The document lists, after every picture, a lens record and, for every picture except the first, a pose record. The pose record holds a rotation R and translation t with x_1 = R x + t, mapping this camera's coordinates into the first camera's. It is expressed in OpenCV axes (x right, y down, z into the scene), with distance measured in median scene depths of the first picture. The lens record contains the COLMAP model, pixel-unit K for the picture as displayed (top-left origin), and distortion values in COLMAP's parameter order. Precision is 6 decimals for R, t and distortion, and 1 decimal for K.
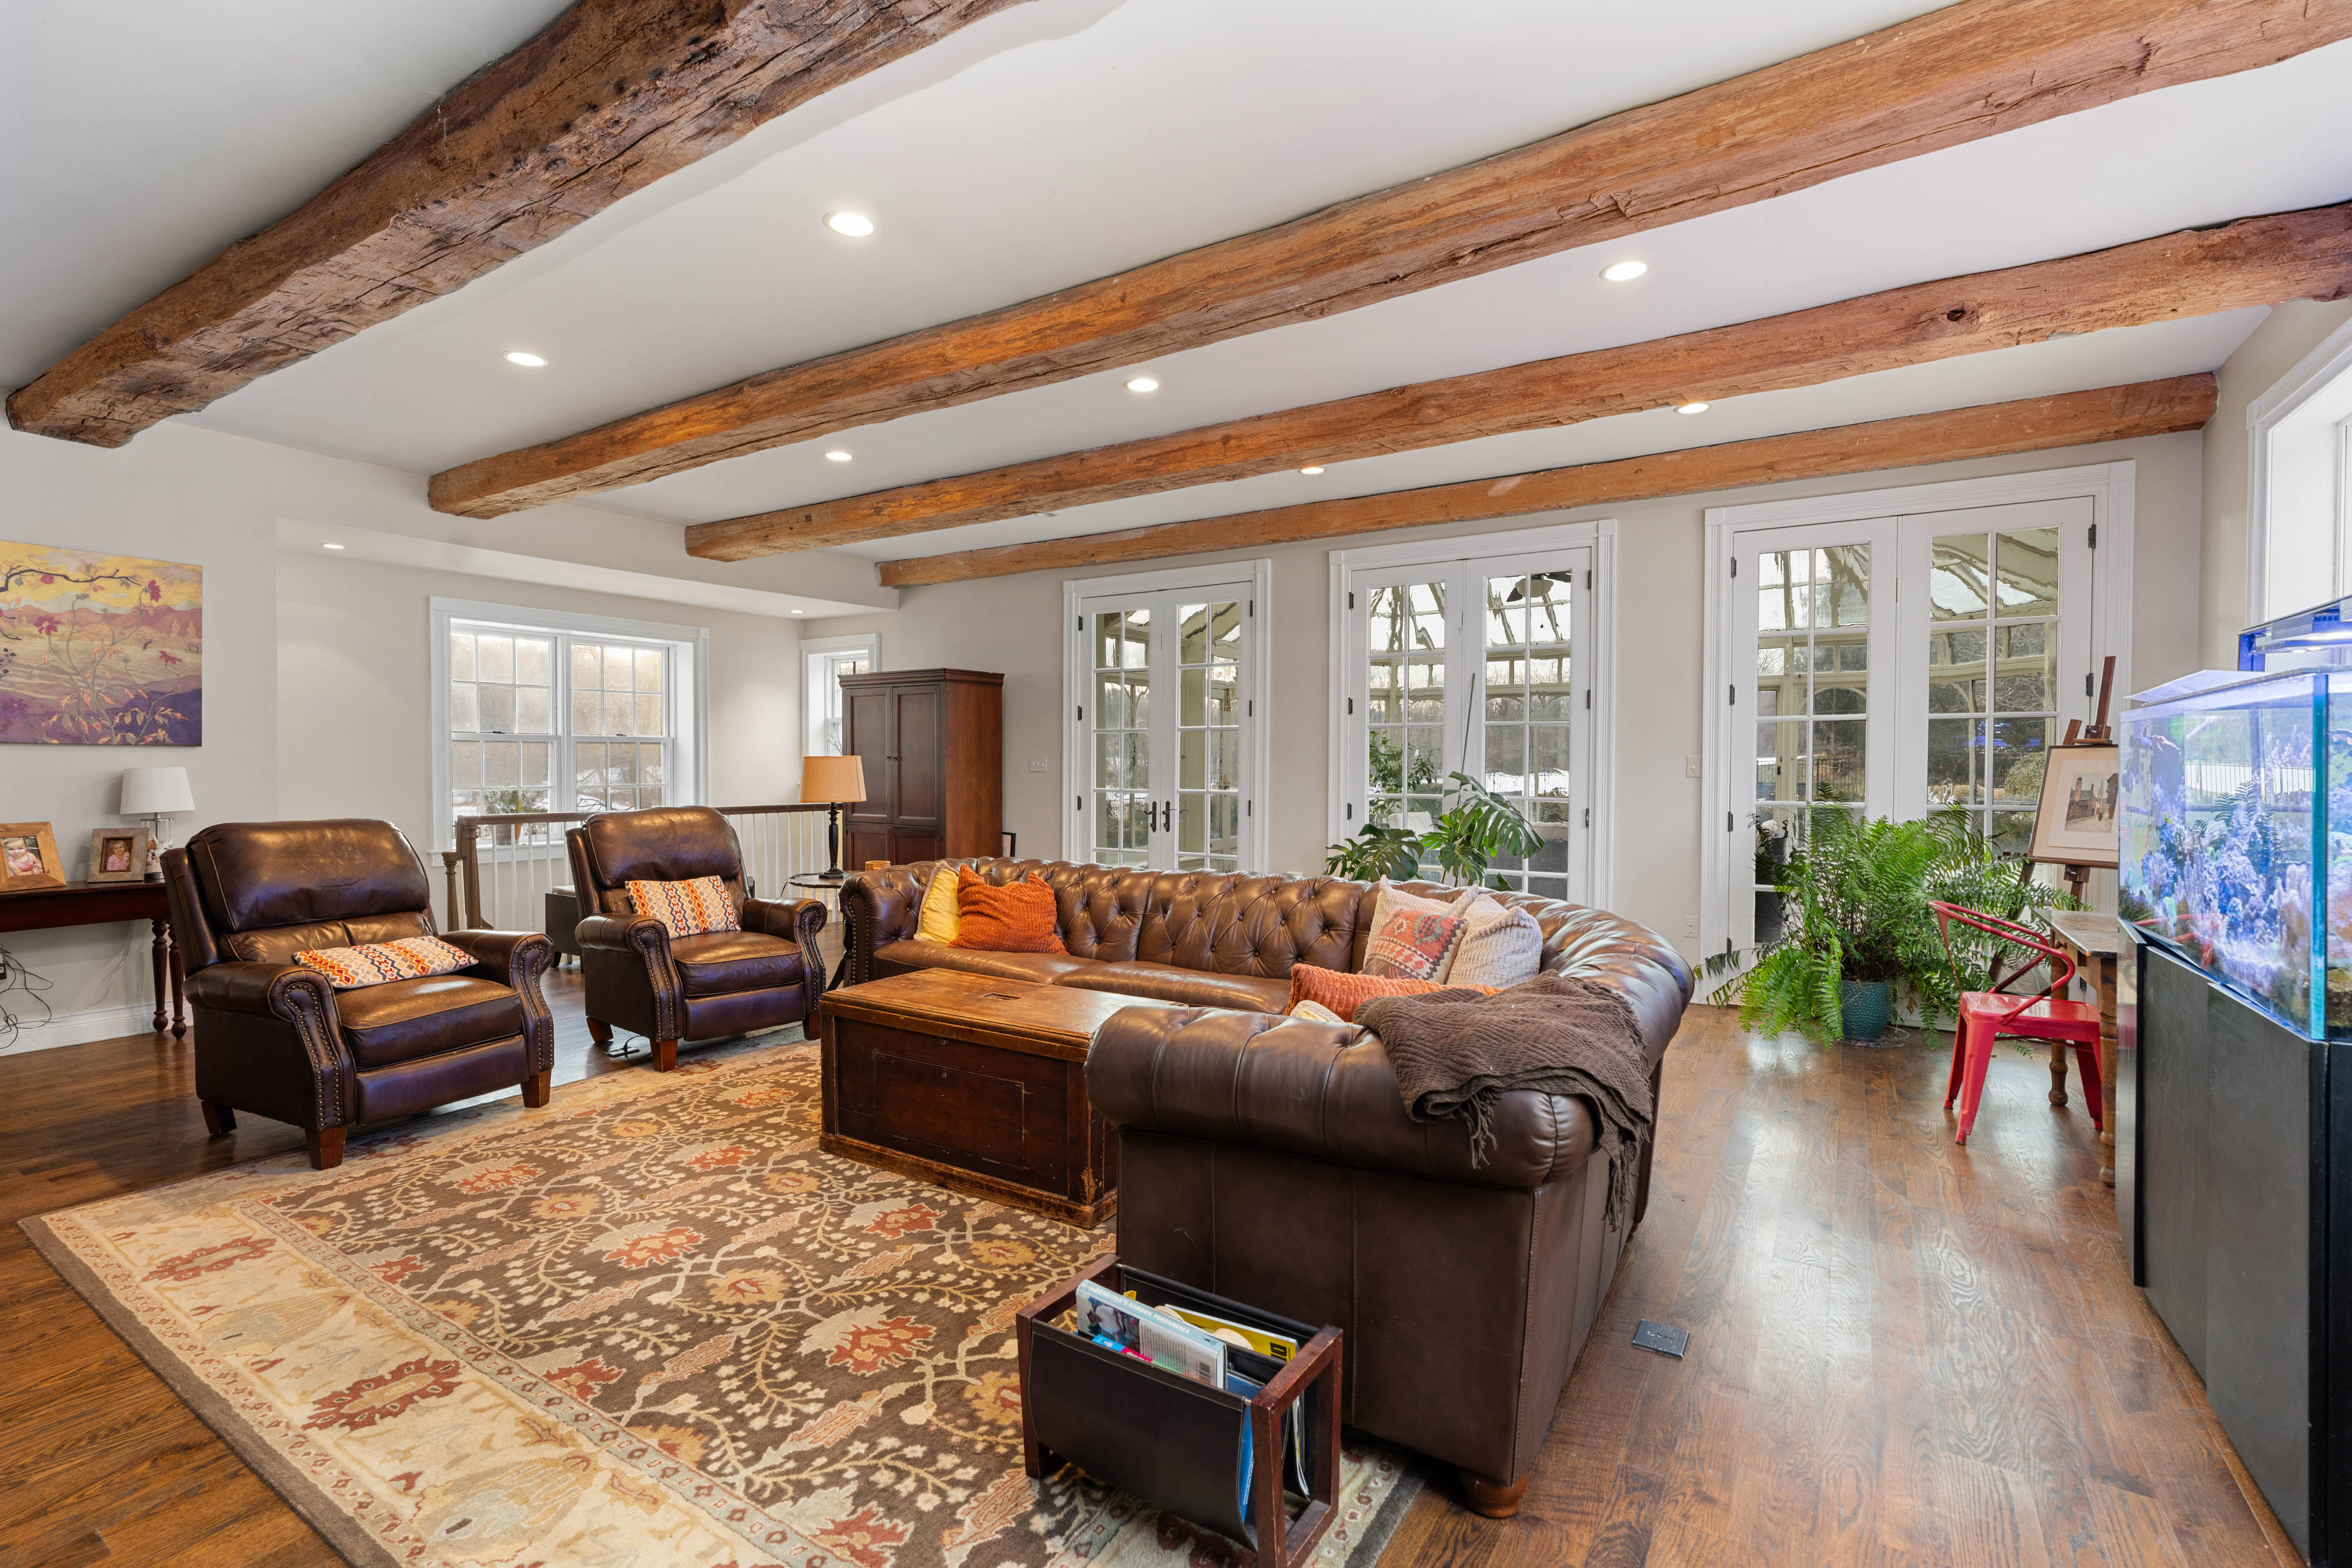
lens RADIAL K [[1040.8, 0, 1176.9], [0, 1040.8, 780.9], [0, 0, 1]] dist [-0.003922, 0.000004]
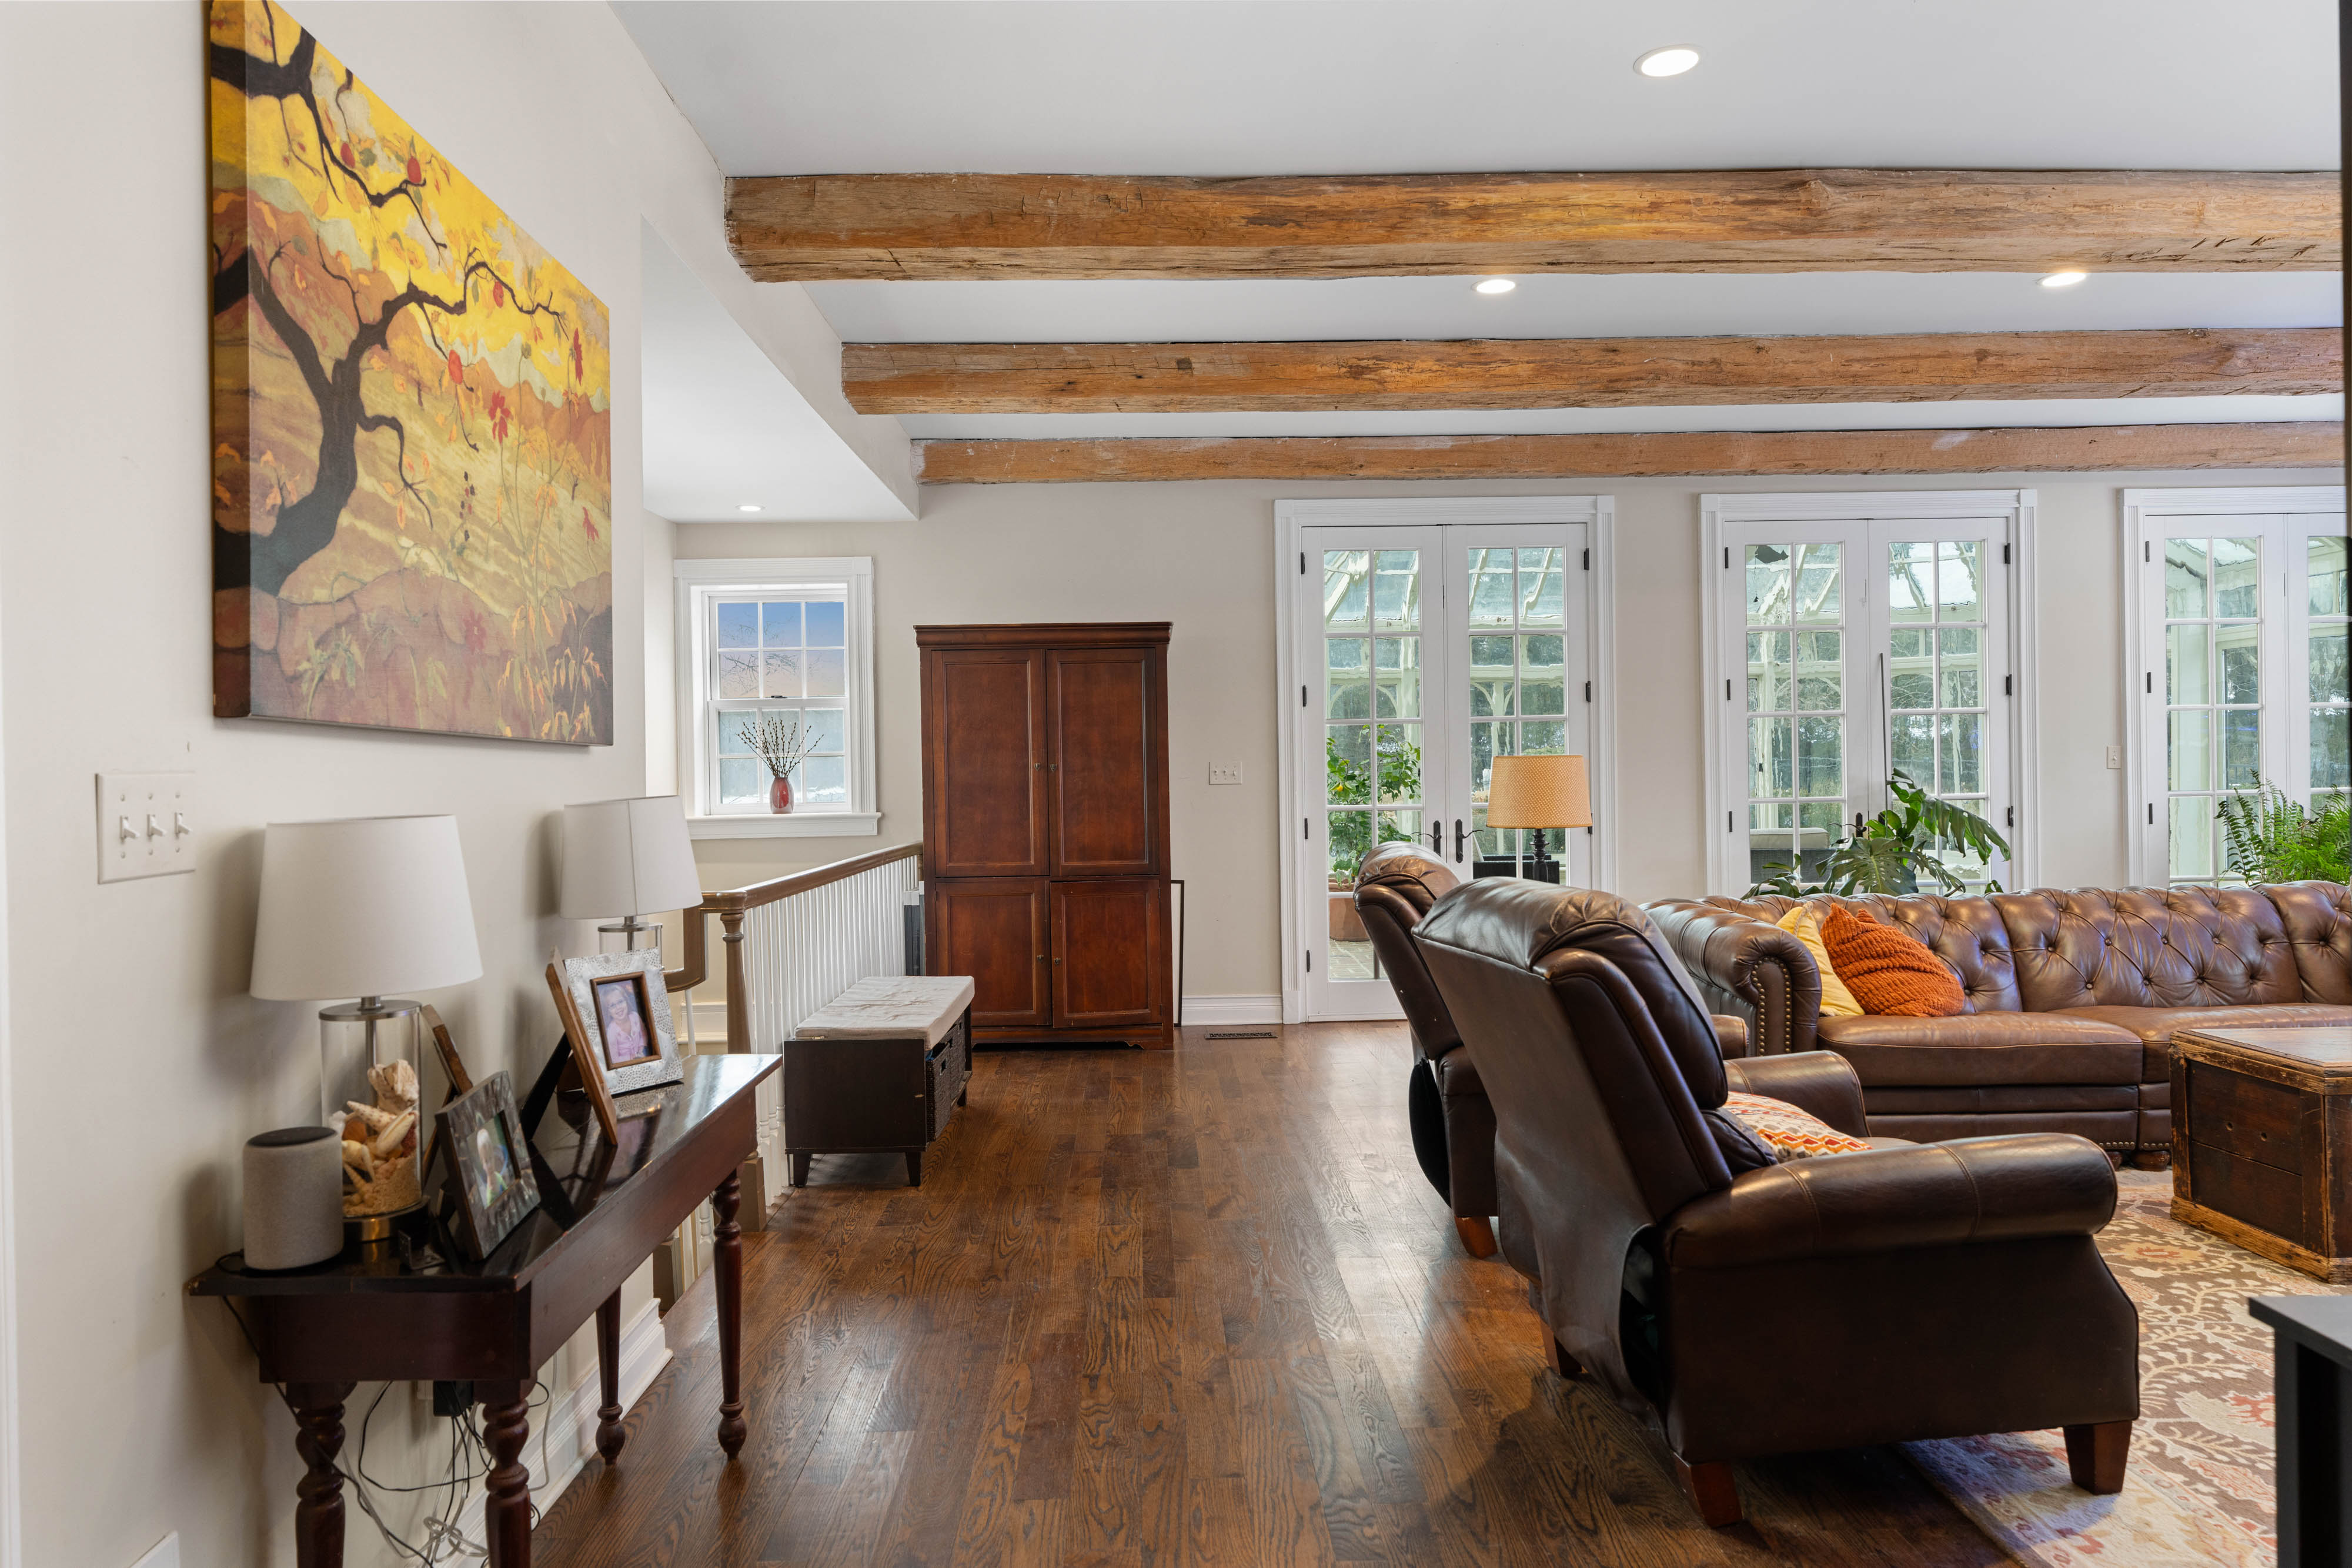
lens RADIAL K [[1456.6, 0, 1174.5], [0, 1456.6, 779.6], [0, 0, 1]] dist [0.003855, 0.000919]
pose [[0.834249, -0.020521, 0.551007, -1.018334], [0.029398, 0.999541, -0.007284, -0.008920], [-0.550604, 0.022275, 0.834469, 0.378088]]
